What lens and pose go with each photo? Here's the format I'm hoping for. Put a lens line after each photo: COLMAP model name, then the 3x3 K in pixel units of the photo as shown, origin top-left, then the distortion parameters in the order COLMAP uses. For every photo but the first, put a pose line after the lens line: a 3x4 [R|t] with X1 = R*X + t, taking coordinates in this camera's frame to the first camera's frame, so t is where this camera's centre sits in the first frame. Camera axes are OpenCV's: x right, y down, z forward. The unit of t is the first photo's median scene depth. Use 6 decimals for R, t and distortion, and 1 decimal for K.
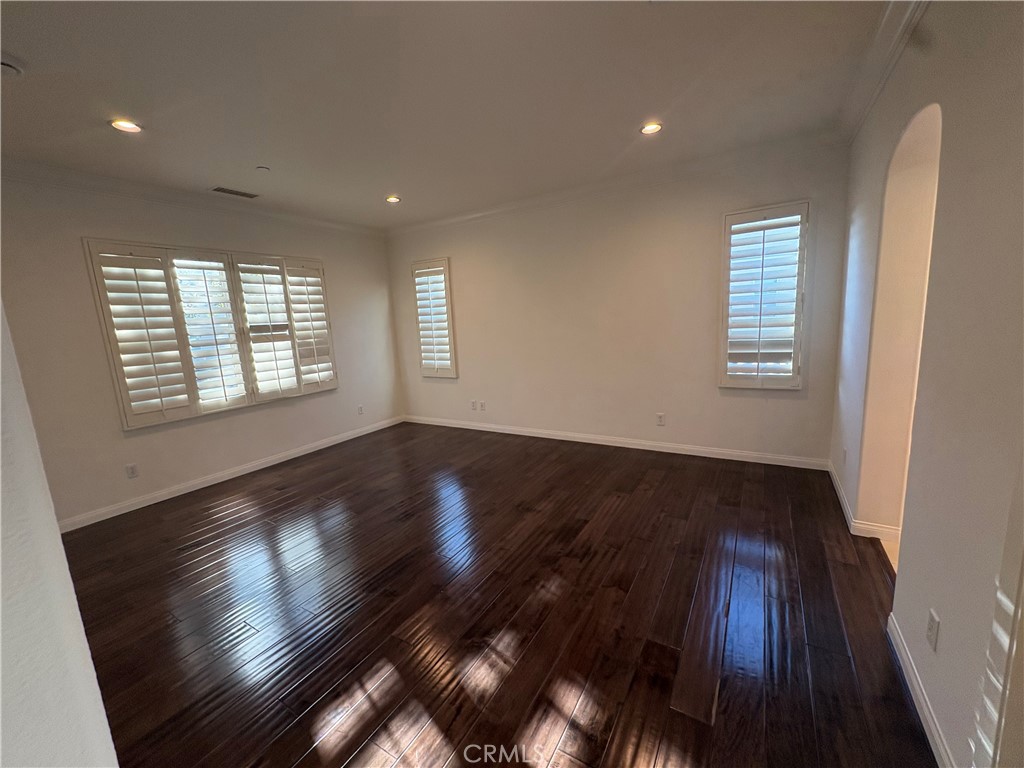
lens RADIAL K [[409.2, 0, 510.9], [0, 409.2, 384.3], [0, 0, 1]] dist [0.003342, 0.000591]
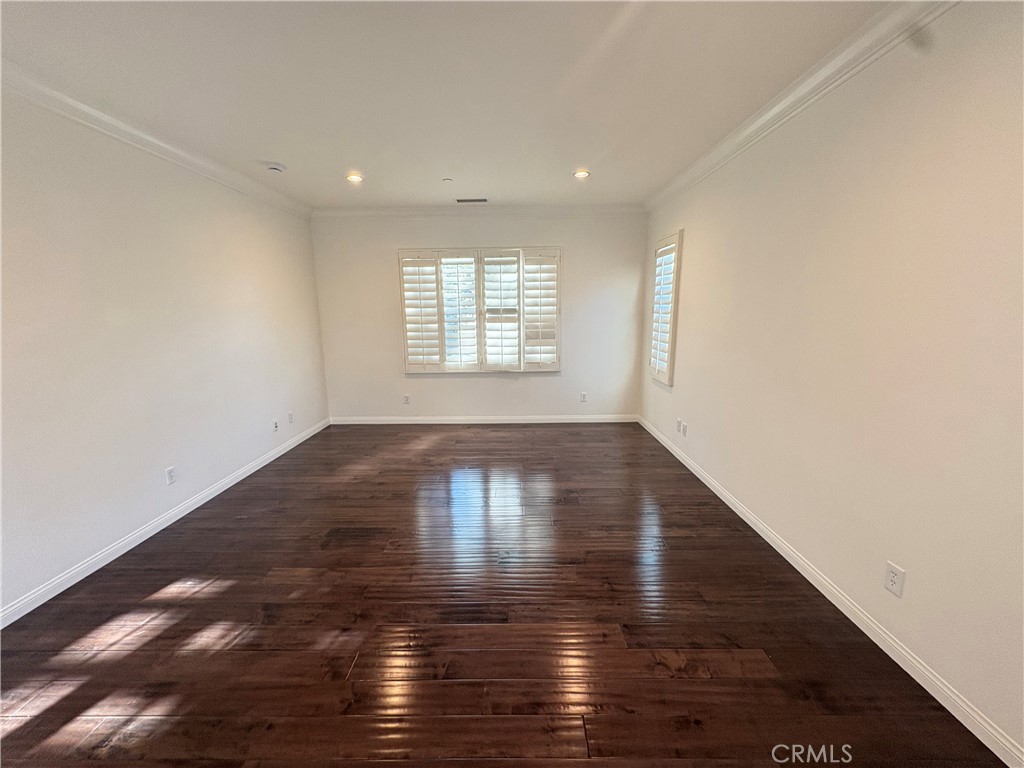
lens RADIAL K [[409.2, 0, 516.3], [0, 409.2, 385.1], [0, 0, 1]] dist [0.003342, 0.000591]
pose [[0.512307, 0.204922, -0.833996, 0.484863], [-0.156042, 0.977161, 0.144245, -0.110512], [0.844507, 0.056241, 0.532583, 0.439604]]
